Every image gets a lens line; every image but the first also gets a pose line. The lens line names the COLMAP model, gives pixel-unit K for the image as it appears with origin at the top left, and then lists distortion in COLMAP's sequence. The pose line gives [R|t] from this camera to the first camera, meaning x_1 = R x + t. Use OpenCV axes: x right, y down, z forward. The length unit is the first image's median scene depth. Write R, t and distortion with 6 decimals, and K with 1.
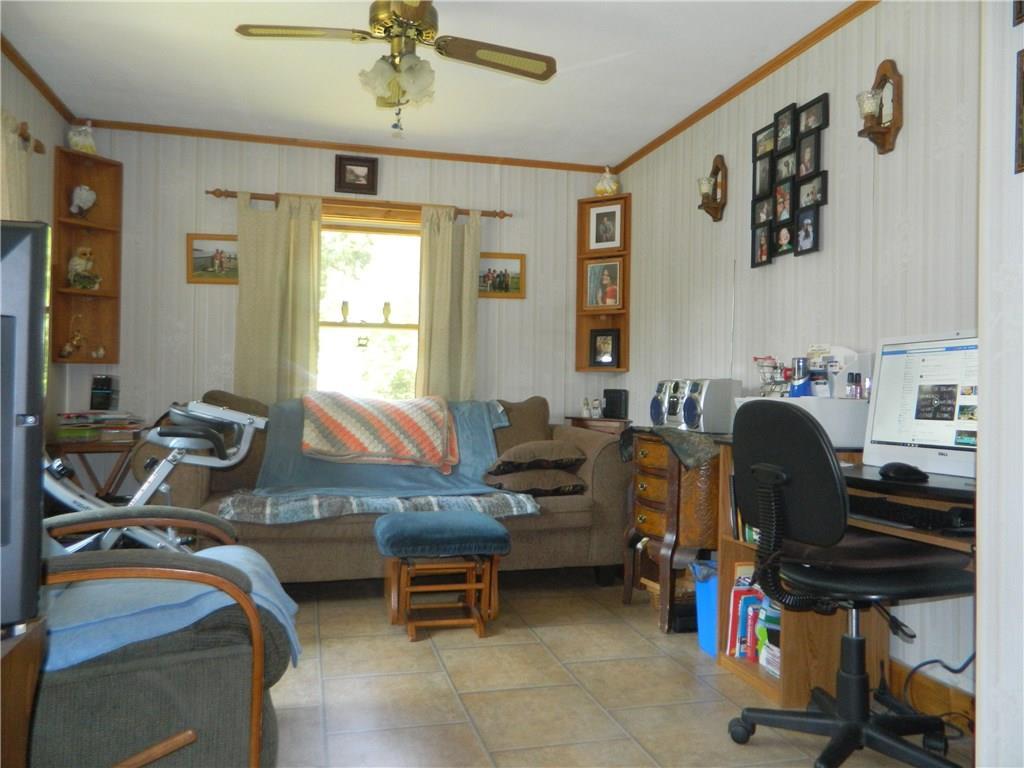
lens RADIAL K [[770.1, 0, 513.6], [0, 770.1, 375.9], [0, 0, 1]] dist [0.021876, -0.009662]
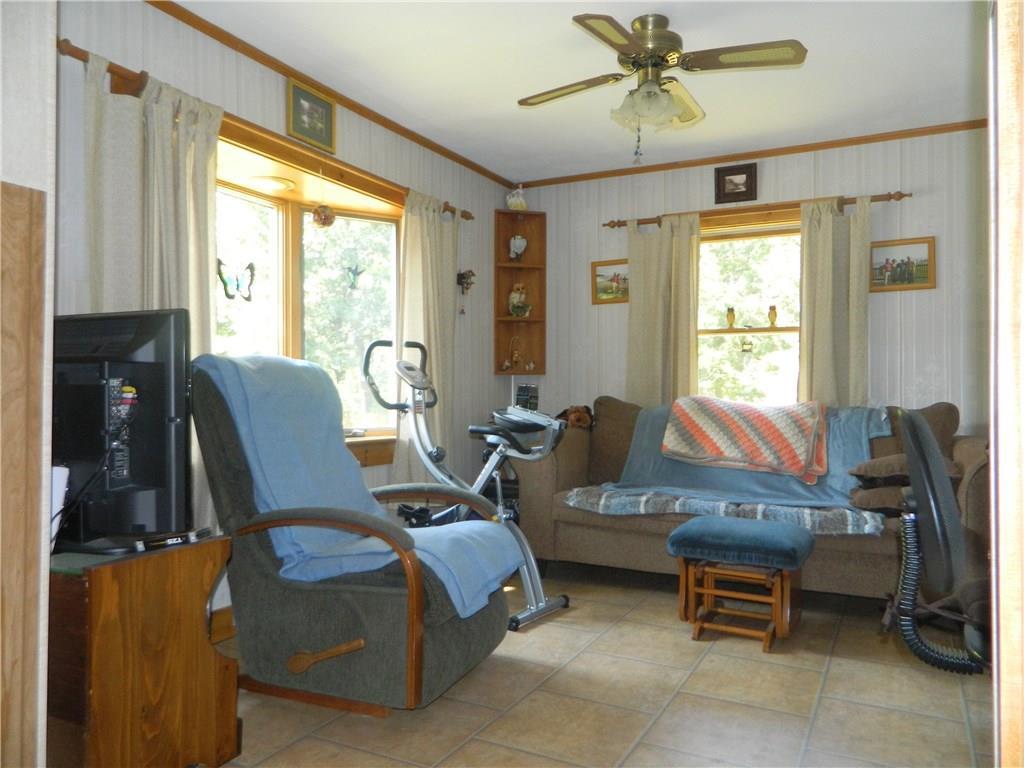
lens RADIAL K [[770.1, 0, 513.3], [0, 770.1, 376.9], [0, 0, 1]] dist [0.021876, -0.009662]
pose [[0.740874, -0.018237, -0.671396, 0.289311], [0.016995, 0.999820, -0.008404, -0.002541], [0.671429, -0.005184, 0.741051, 0.054372]]
